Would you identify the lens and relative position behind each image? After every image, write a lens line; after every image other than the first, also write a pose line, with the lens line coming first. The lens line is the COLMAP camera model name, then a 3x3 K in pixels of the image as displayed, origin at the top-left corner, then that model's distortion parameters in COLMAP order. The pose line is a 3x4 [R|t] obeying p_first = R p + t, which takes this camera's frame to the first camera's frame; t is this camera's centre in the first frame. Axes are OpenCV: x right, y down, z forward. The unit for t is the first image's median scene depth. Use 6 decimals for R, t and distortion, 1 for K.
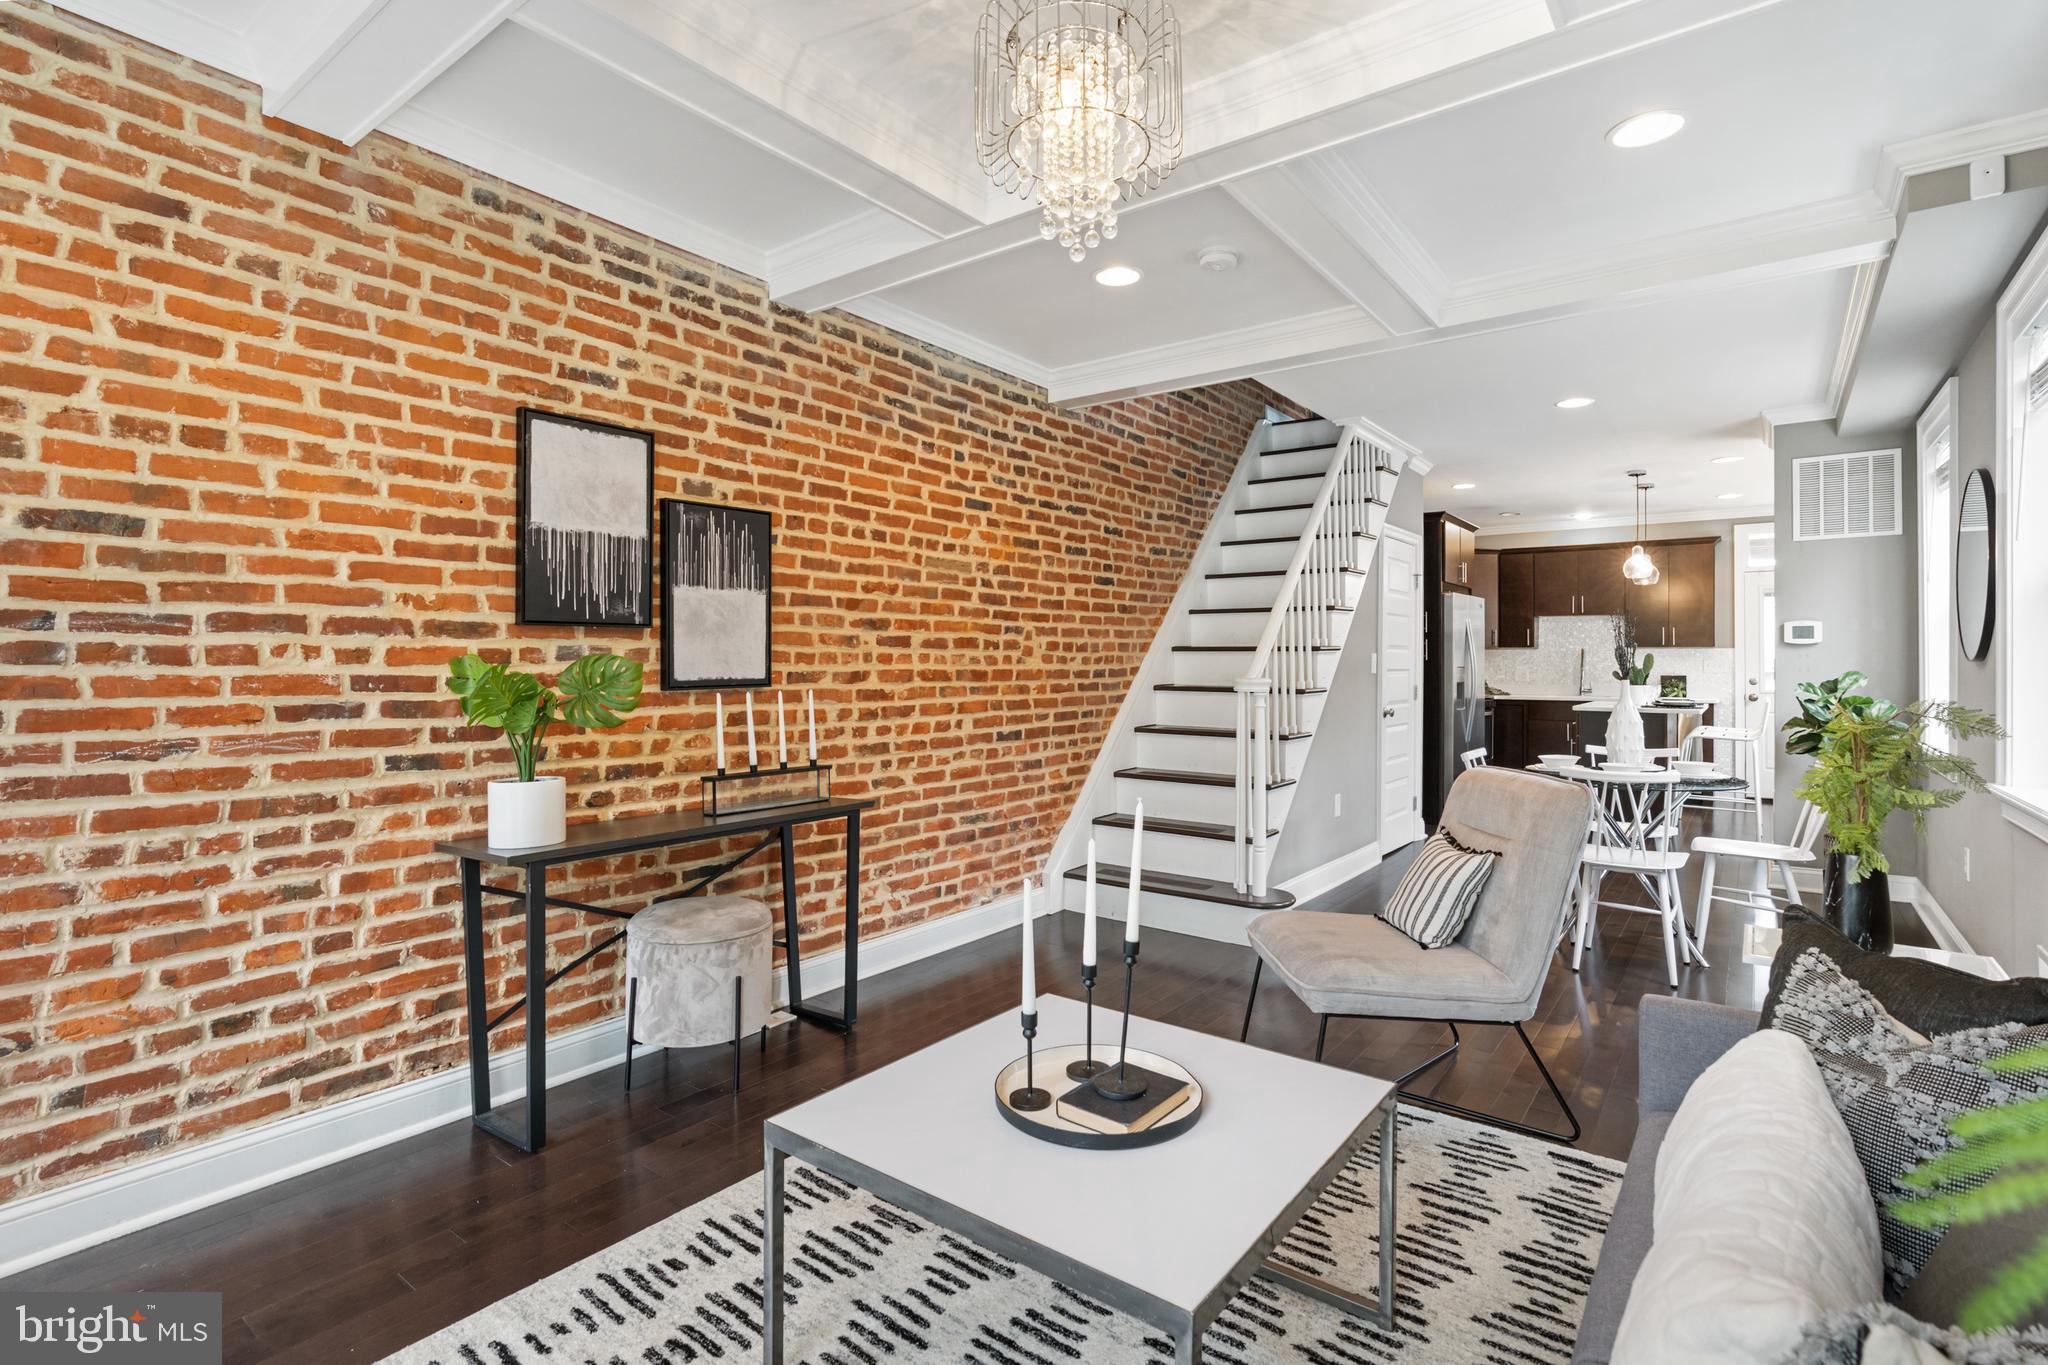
lens RADIAL K [[981.9, 0, 1032.6], [0, 981.9, 657.7], [0, 0, 1]] dist [-0.006469, 0.001288]
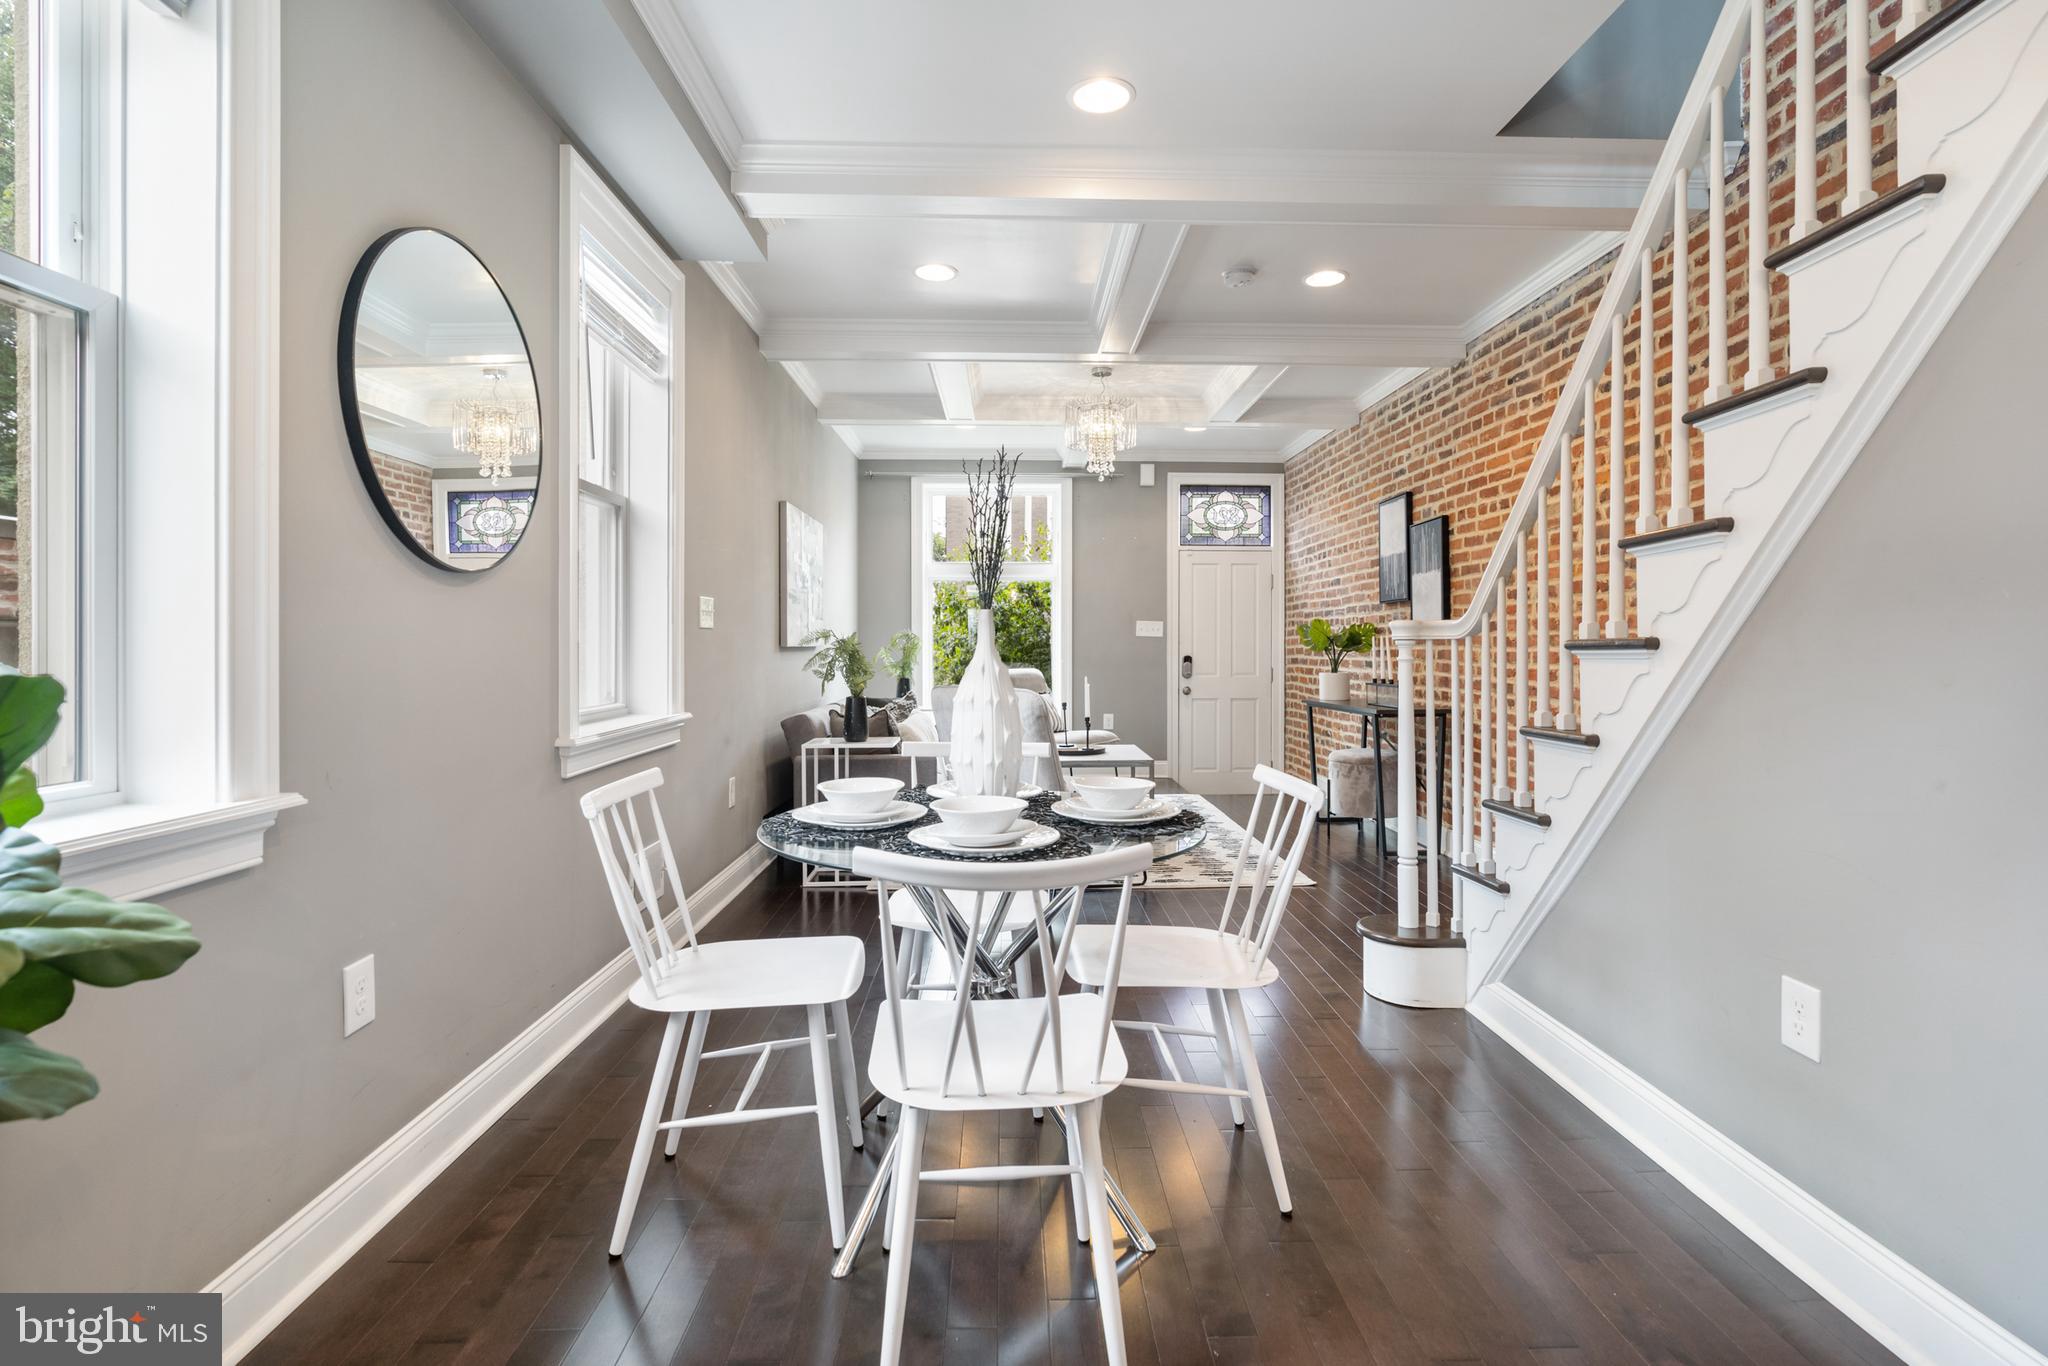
lens RADIAL K [[977.2, 0, 1046.7], [0, 977.2, 643.2], [0, 0, 1]] dist [-0.001827, 0.000021]
pose [[-0.774387, -0.003802, -0.632701, 0.974658], [0.001347, 0.999970, -0.007658, 0.047143], [0.632711, -0.006782, -0.774358, 1.529168]]
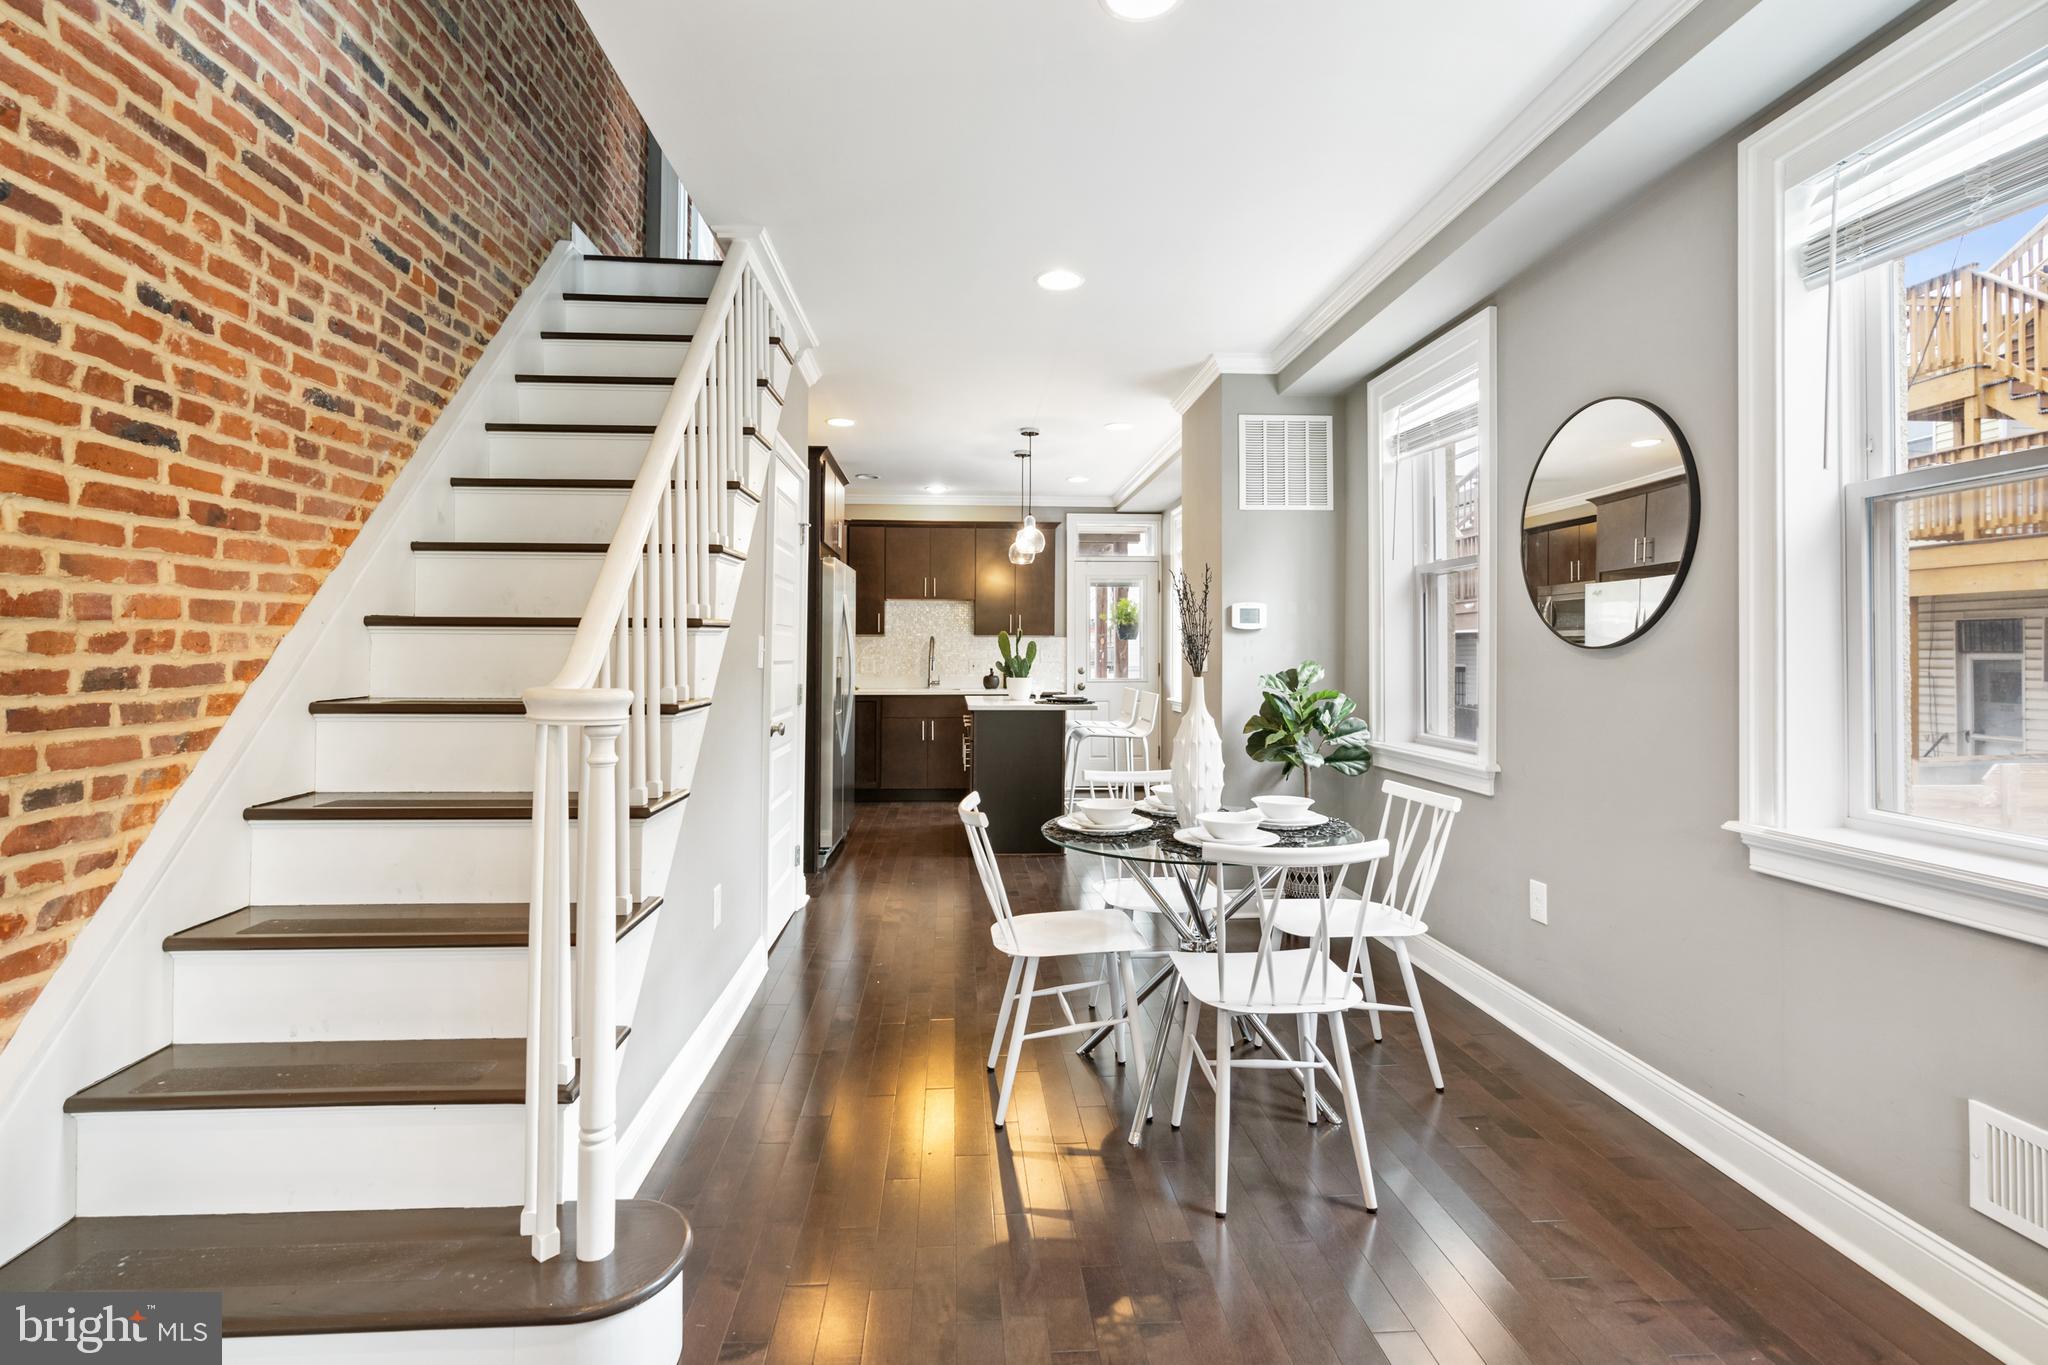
lens RADIAL K [[939.0, 0, 1019.5], [0, 939.0, 635.3], [0, 0, 1]] dist [-0.002167, 0.000028]
pose [[0.755781, 0.012258, 0.654710, 0.124904], [-0.003485, 0.999886, -0.014698, 0.005110], [-0.654815, 0.008827, 0.755737, 0.677133]]
